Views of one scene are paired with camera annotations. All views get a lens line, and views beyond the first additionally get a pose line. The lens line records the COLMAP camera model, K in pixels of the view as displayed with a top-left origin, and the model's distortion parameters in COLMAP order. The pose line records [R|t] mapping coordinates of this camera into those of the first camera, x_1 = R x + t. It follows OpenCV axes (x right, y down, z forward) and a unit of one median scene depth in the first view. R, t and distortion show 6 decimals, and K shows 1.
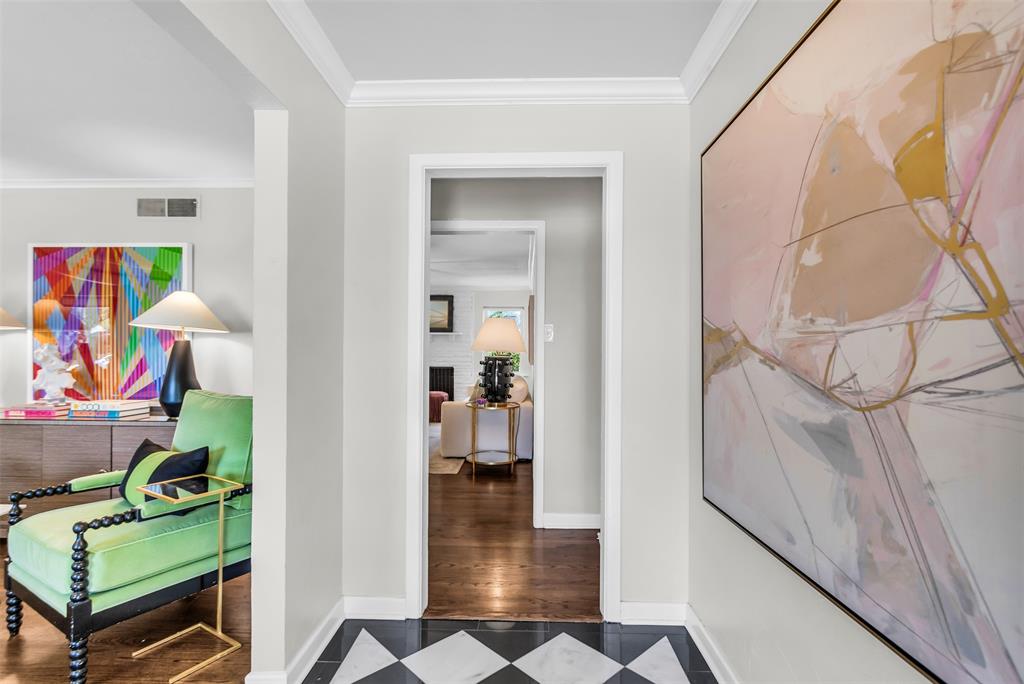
lens RADIAL K [[478.5, 0, 512.1], [0, 478.5, 351.0], [0, 0, 1]] dist [0.000089, 0.000349]
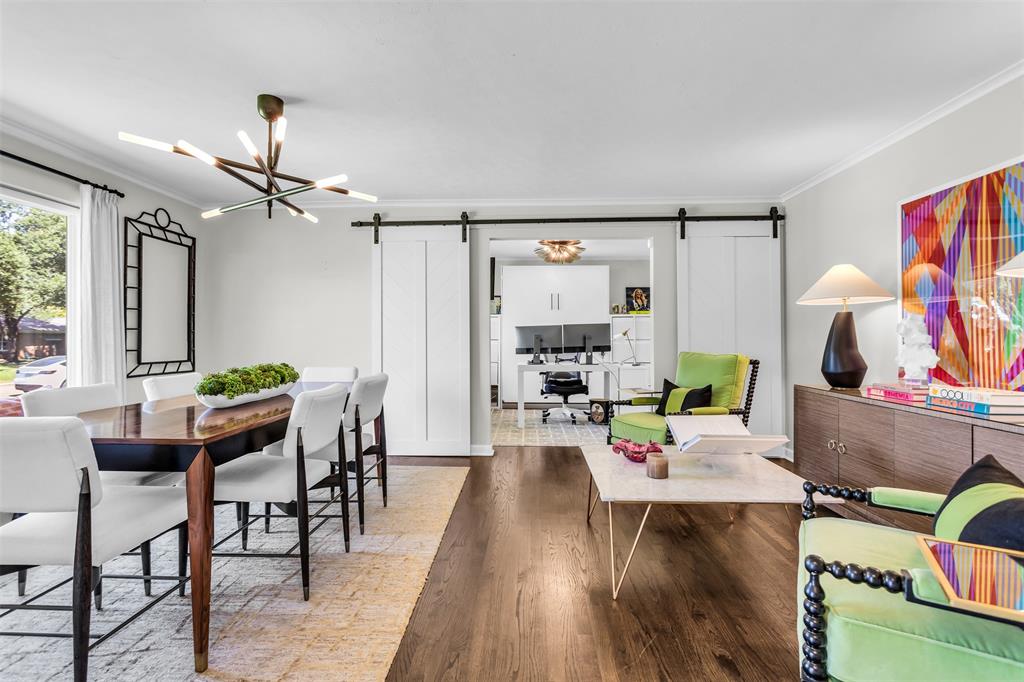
lens RADIAL K [[478.5, 0, 506.1], [0, 478.5, 334.9], [0, 0, 1]] dist [0.000089, 0.000349]
pose [[-0.020158, -0.012781, -0.999715, -0.126104], [0.002738, 0.999914, -0.012839, 0.032382], [0.999793, -0.002996, -0.020121, 0.326358]]
